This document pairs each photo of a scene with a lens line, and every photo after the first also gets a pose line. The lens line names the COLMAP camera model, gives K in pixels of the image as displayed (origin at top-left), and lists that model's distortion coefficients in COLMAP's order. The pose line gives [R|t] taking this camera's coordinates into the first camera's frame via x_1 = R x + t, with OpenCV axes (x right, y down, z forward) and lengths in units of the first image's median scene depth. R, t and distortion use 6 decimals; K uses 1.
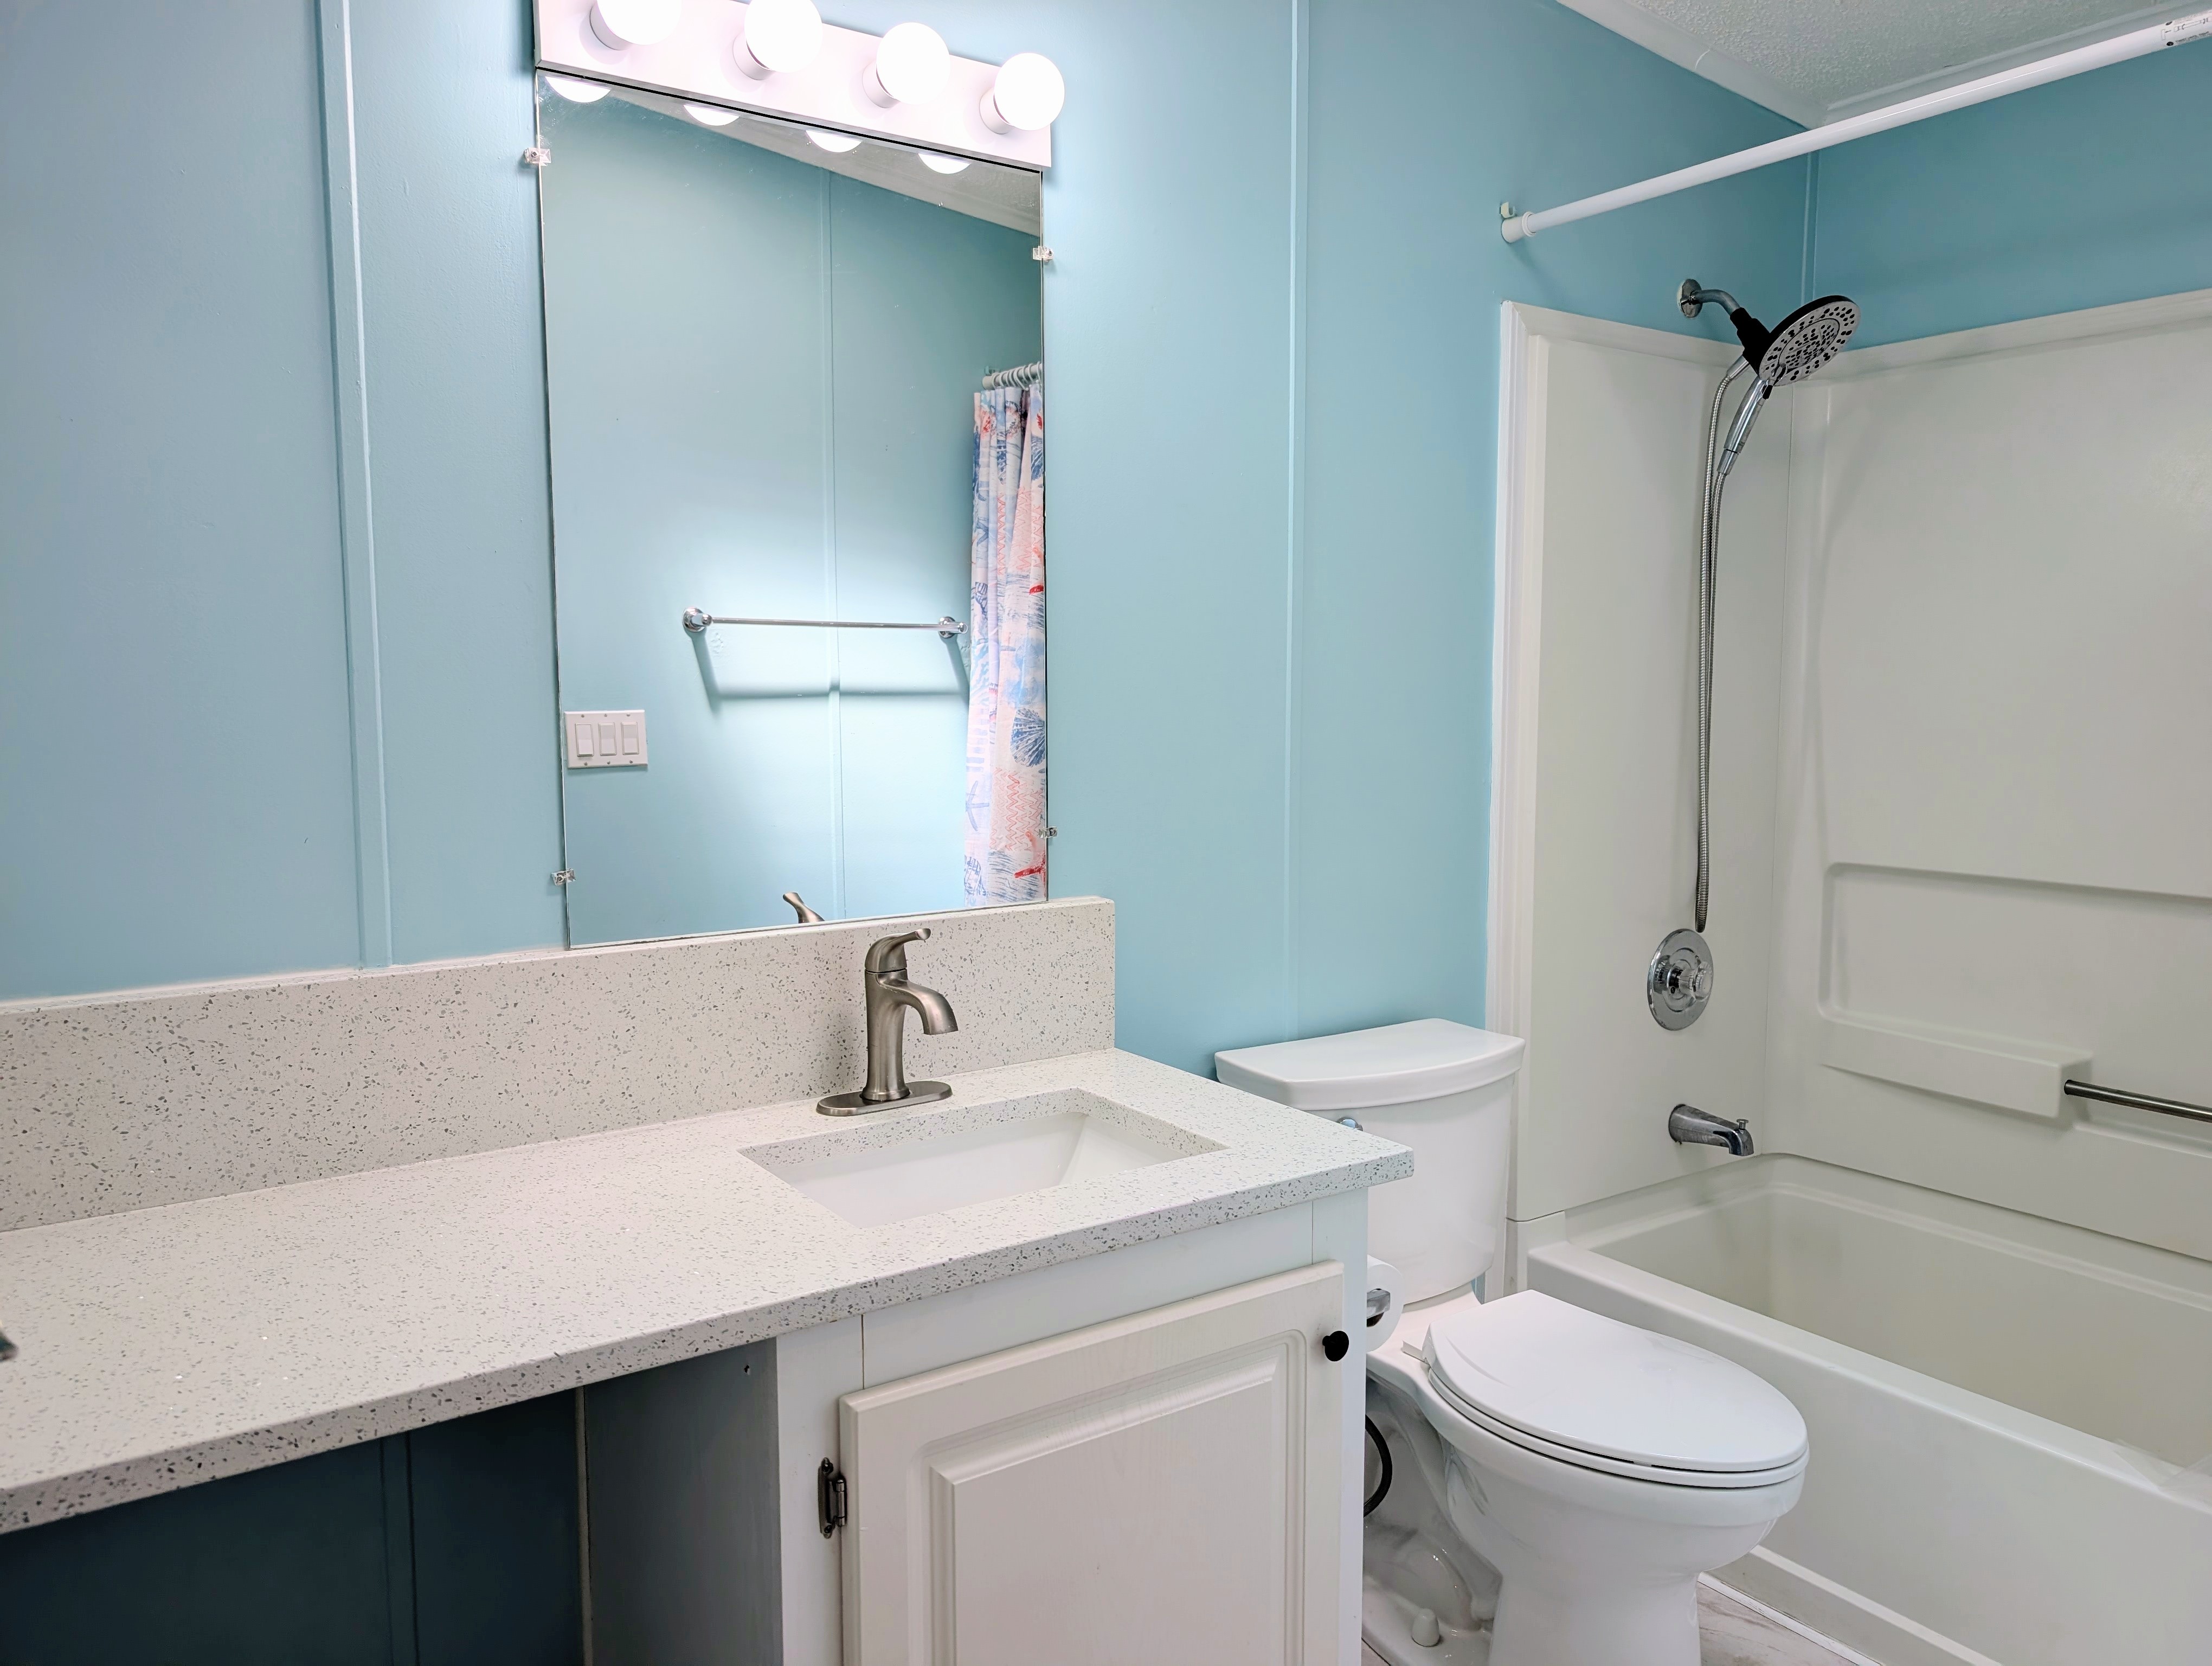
lens RADIAL K [[1583.4, 0, 1103.4], [0, 1583.4, 839.6], [0, 0, 1]] dist [0.004248, -0.003703]
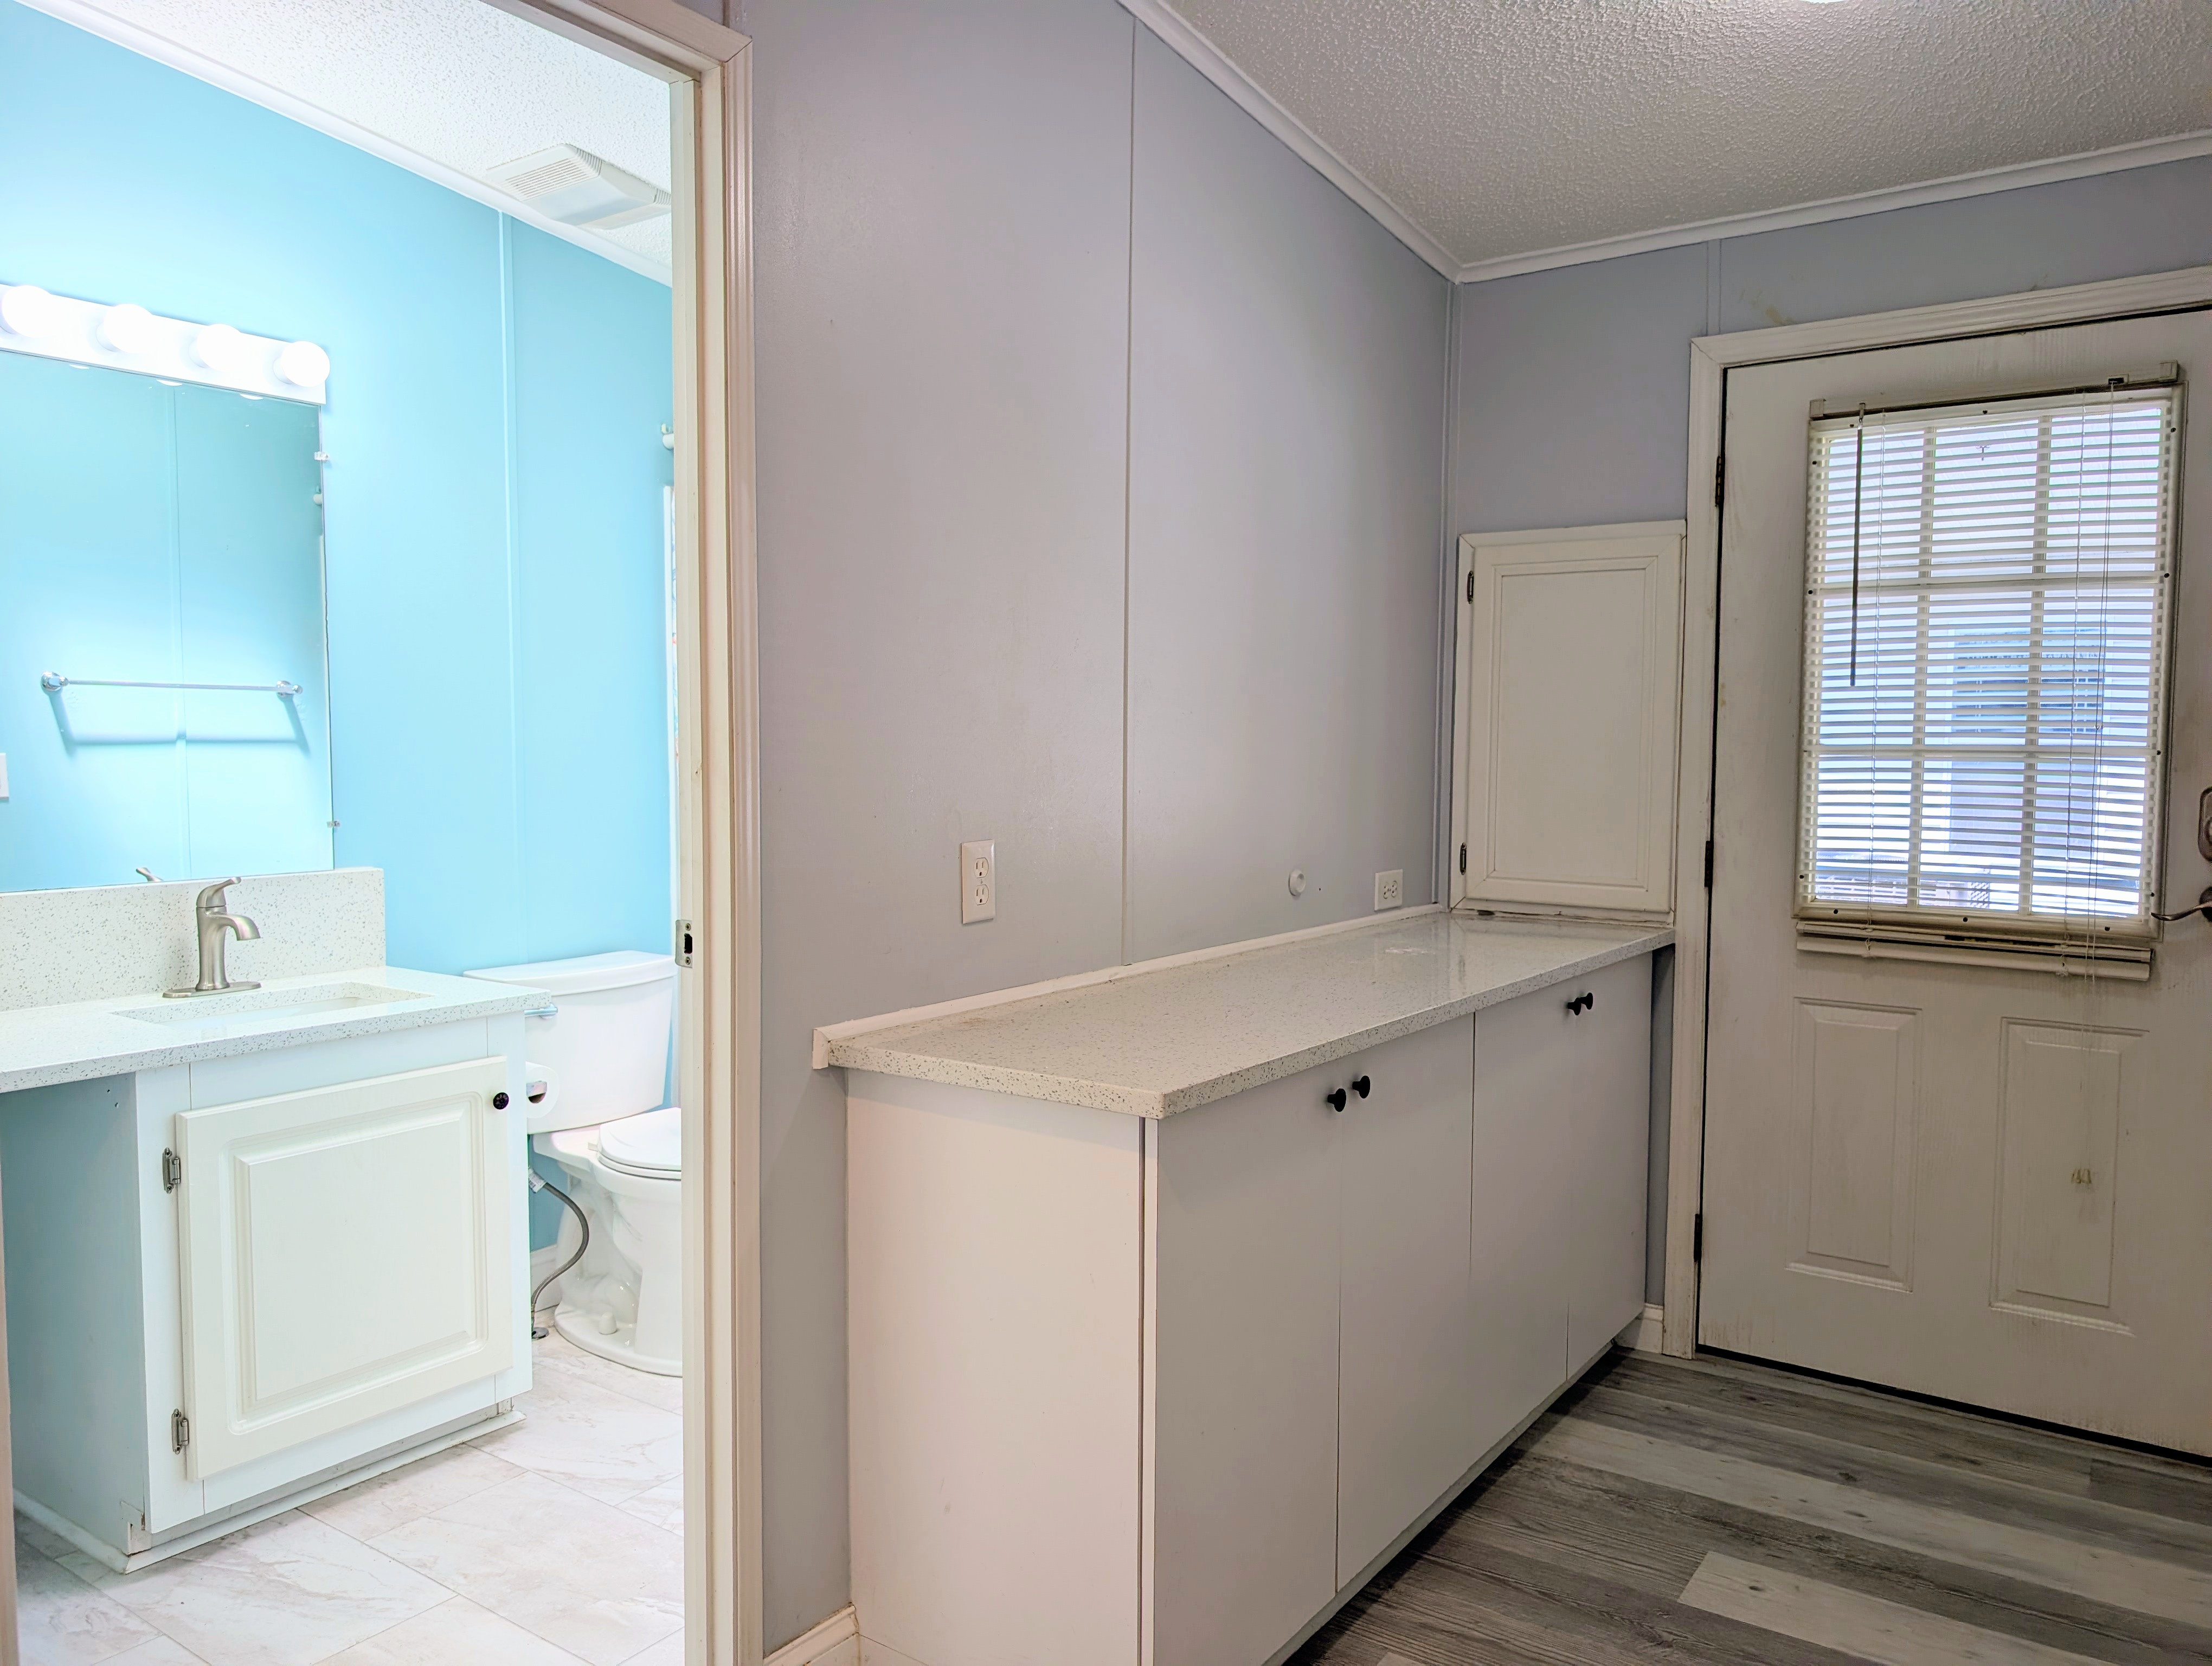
lens RADIAL K [[1583.4, 0, 1100.7], [0, 1583.4, 831.9], [0, 0, 1]] dist [0.004248, -0.003703]
pose [[0.939362, -0.018153, 0.342446, 0.153963], [0.033382, 0.998696, -0.038628, 0.096901], [-0.341298, 0.047718, 0.938743, -0.781550]]
